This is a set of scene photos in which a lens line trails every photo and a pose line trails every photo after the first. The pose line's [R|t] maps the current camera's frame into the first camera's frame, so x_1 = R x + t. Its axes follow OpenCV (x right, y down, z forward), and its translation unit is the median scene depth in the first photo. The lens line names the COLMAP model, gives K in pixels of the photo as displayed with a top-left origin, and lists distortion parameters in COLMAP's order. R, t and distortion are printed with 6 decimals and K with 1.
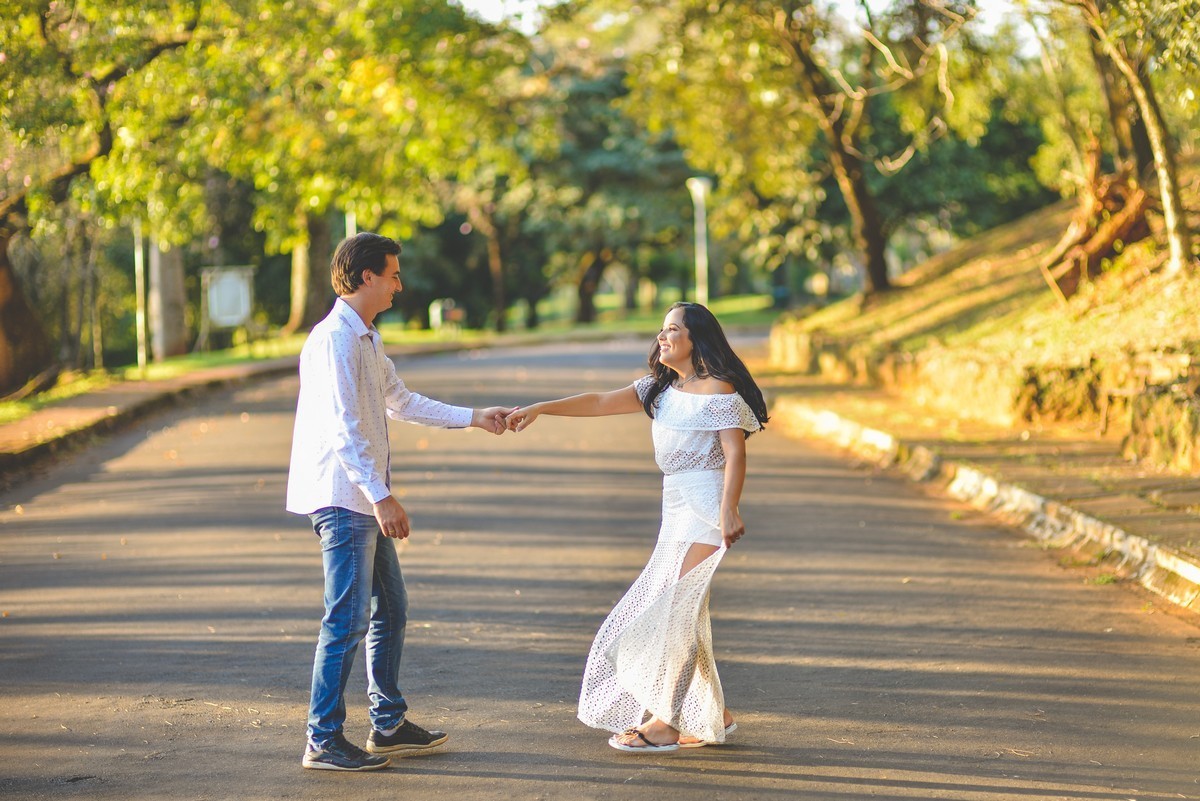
lens RADIAL K [[3018.0, 0, 576.3], [0, 3018.0, 401.7], [0, 0, 1]] dist [0.116904, 0.041247]
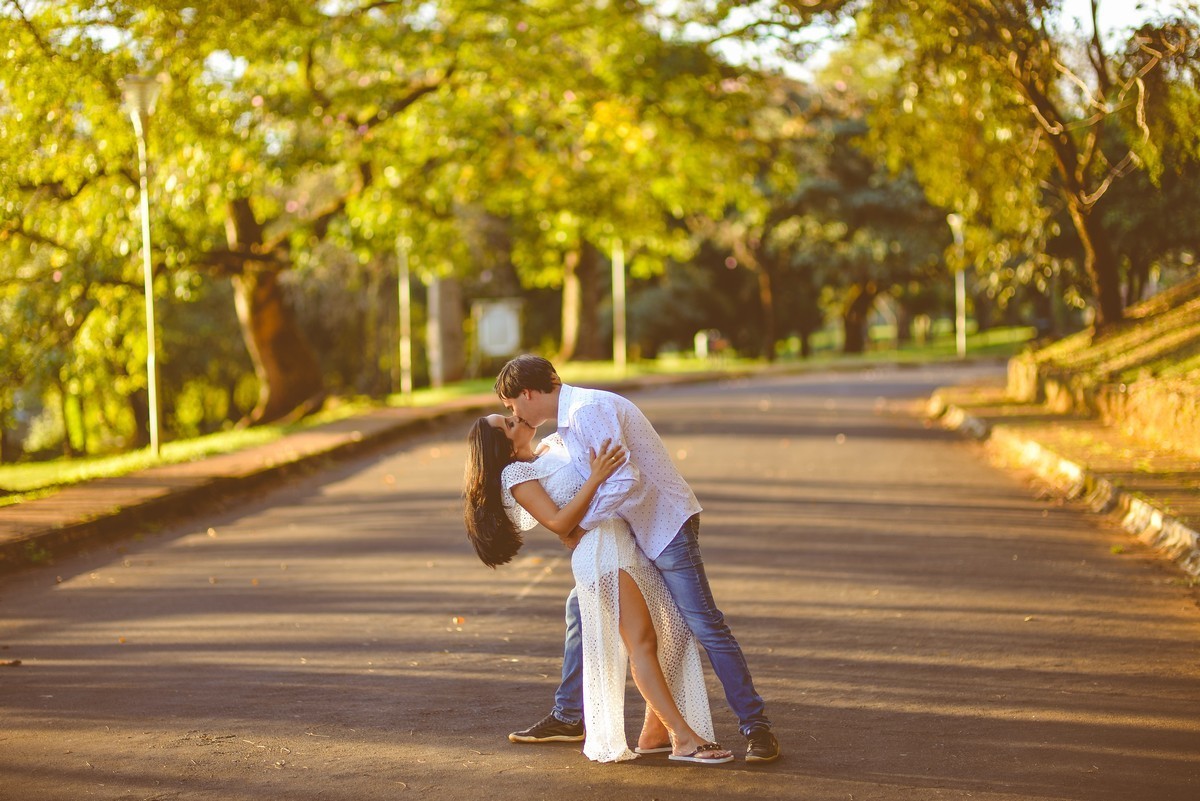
lens RADIAL K [[2828.0, 0, 564.9], [0, 2828.0, 397.0], [0, 0, 1]] dist [0.012873, -0.290782]
pose [[0.993943, 0.004608, -0.109802, 0.022902], [-0.005715, 0.999936, -0.009767, -0.001144], [0.109750, 0.010336, 0.993905, 0.026578]]
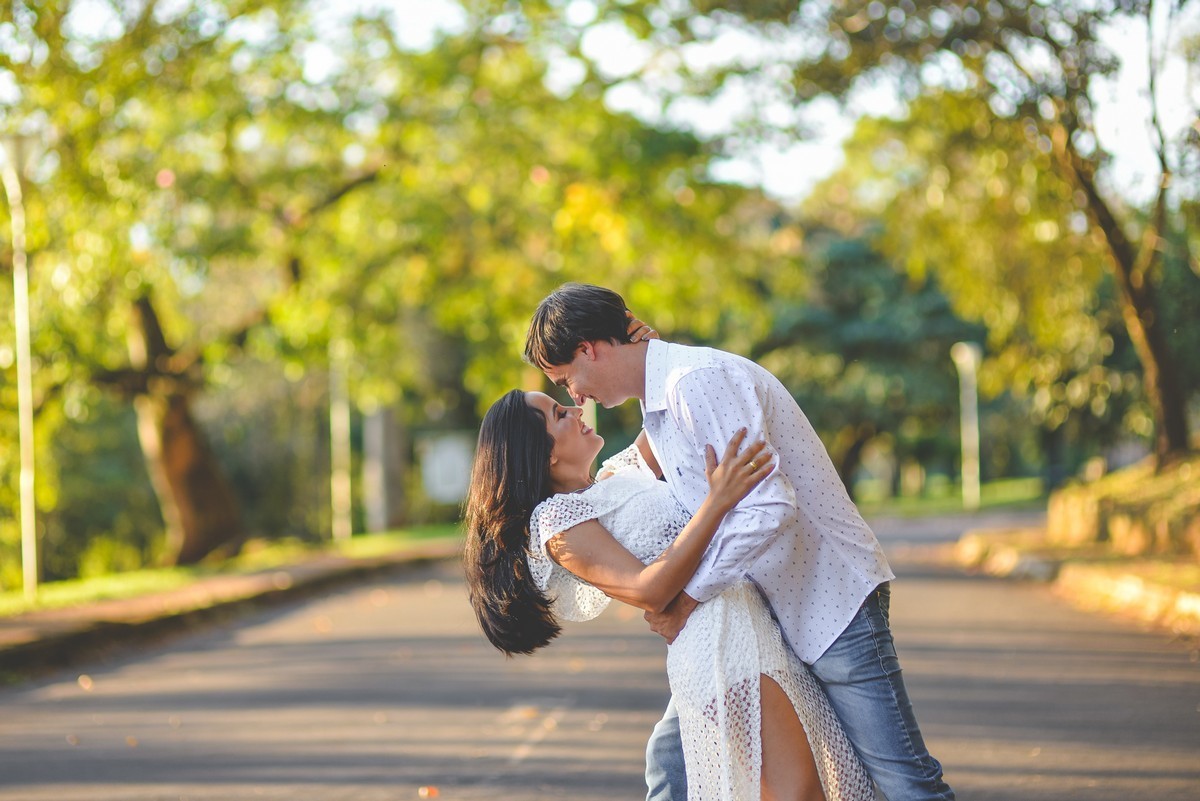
lens RADIAL K [[3018.0, 0, 576.3], [0, 3018.0, 401.7], [0, 0, 1]] dist [0.116904, 0.041247]
pose [[0.996102, -0.001832, -0.088194, 0.005349], [-0.004004, 0.997815, -0.065949, 0.007568], [0.088122, 0.066045, 0.993918, 0.126747]]
